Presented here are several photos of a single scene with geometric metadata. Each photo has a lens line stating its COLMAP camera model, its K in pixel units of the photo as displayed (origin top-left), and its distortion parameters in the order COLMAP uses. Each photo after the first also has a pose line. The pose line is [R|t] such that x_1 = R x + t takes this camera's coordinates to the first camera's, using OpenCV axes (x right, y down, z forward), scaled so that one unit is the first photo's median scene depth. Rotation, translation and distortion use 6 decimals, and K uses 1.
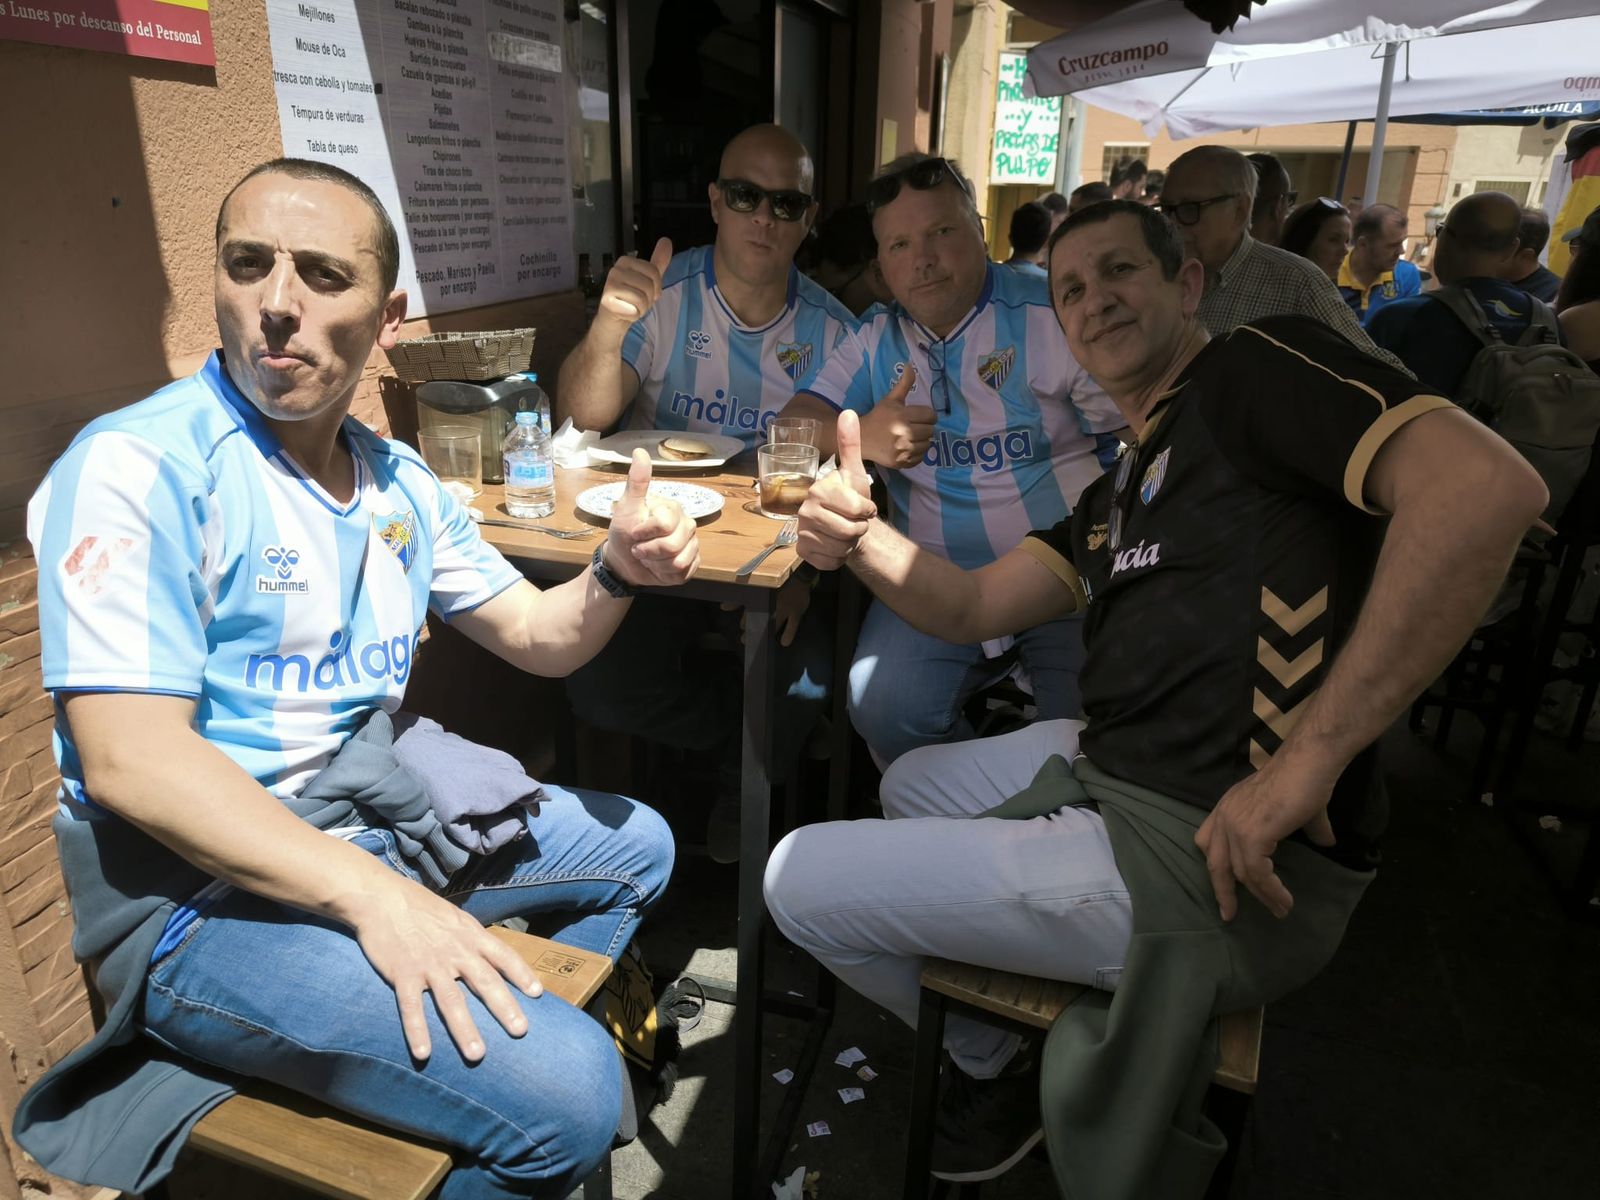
lens RADIAL K [[1112.5, 0, 800.0], [0, 1112.5, 600.0], [0, 0, 1]] dist [0.000589, -0.006143]
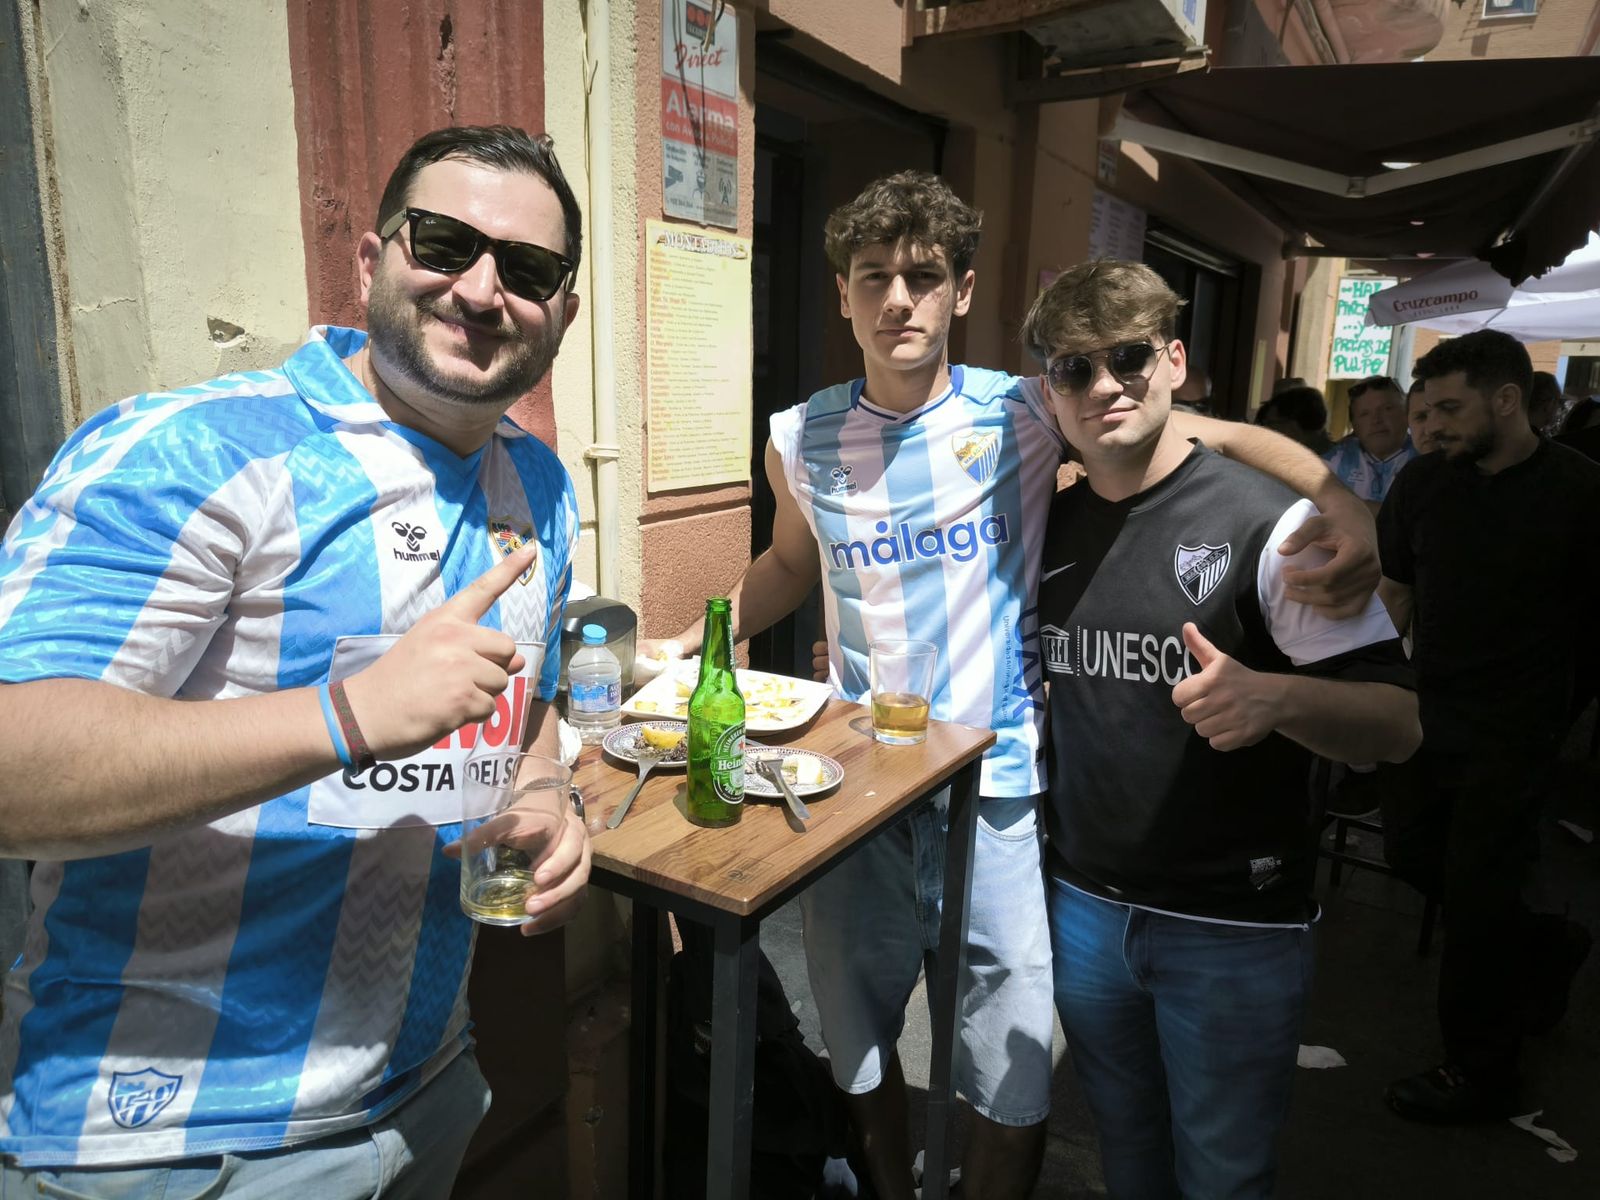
lens RADIAL K [[1112.5, 0, 800.0], [0, 1112.5, 600.0], [0, 0, 1]] dist [0.000589, -0.006143]
pose [[0.965656, 0.053291, -0.254300, -0.067474], [-0.091648, 0.985693, -0.141455, 0.092337], [0.243123, 0.159903, 0.956725, -0.276112]]
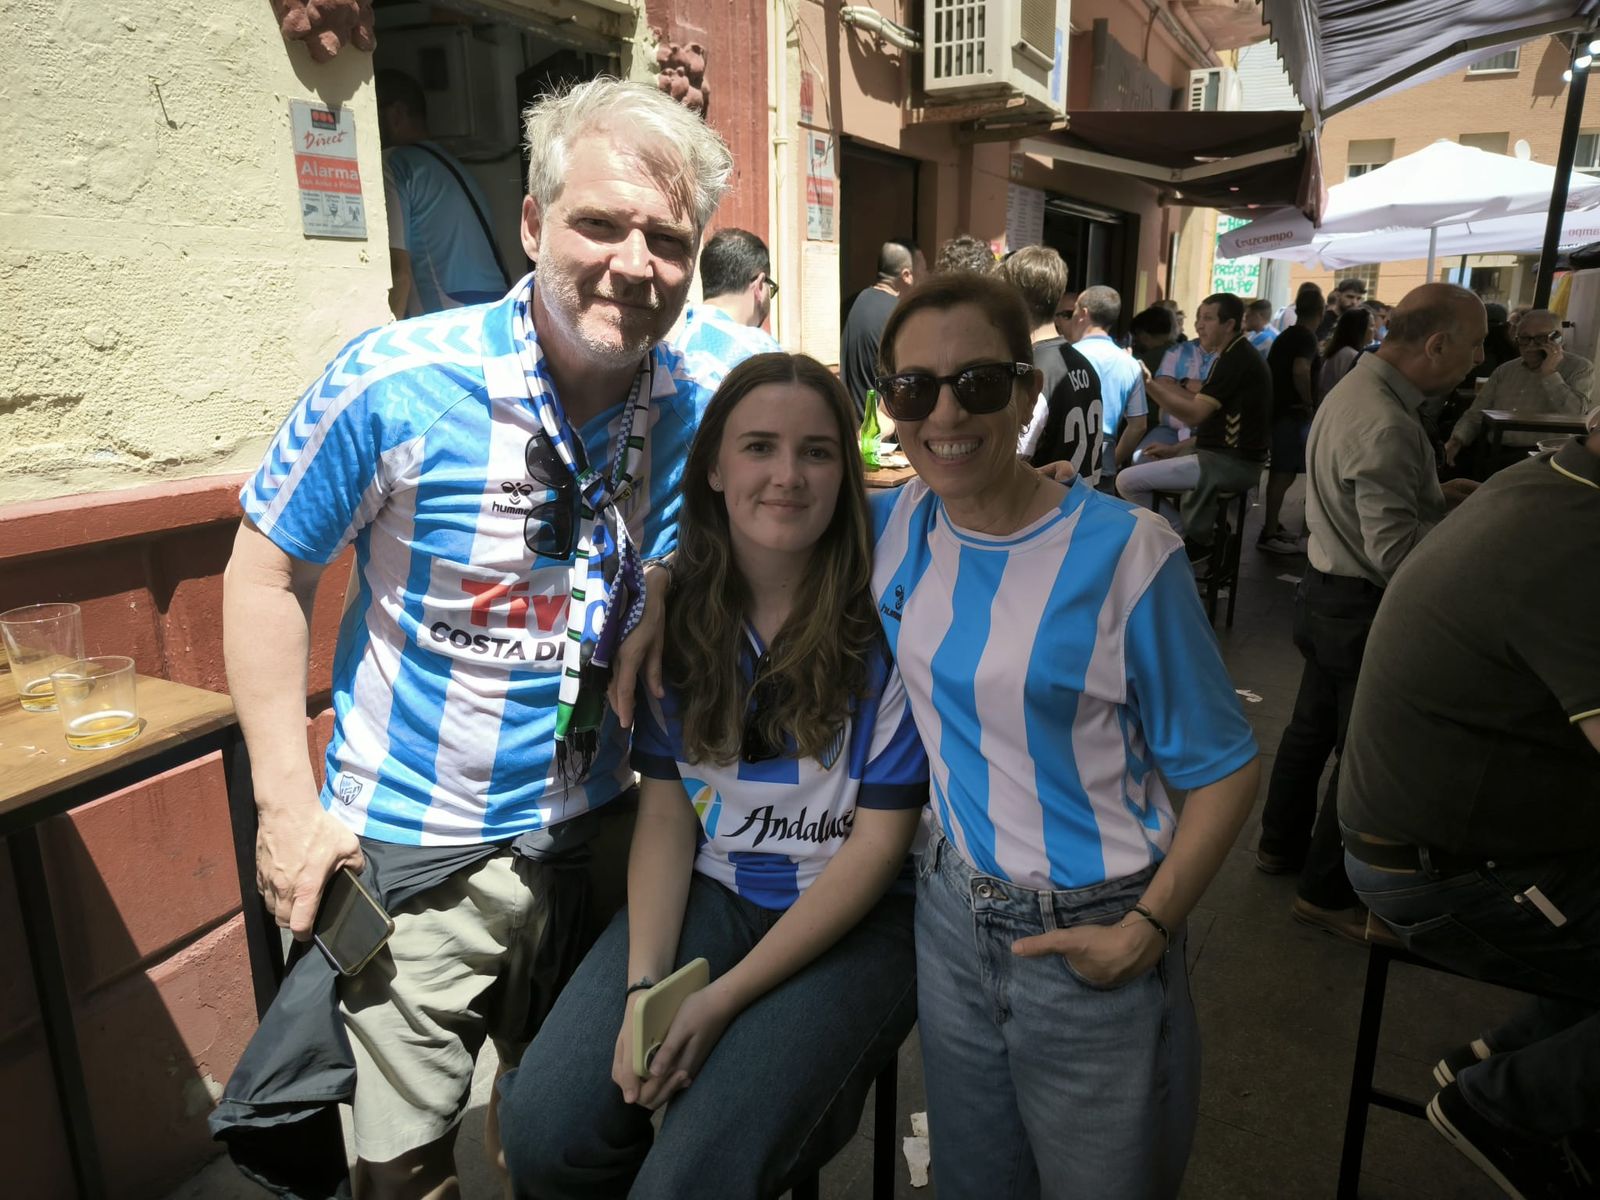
lens RADIAL K [[1112.5, 0, 800.0], [0, 1112.5, 600.0], [0, 0, 1]] dist [0.000589, -0.006143]
pose [[0.978668, 0.027285, -0.203627, -0.054039], [-0.045680, 0.995231, -0.086189, 0.187344], [0.200304, 0.093652, 0.975247, -0.543492]]
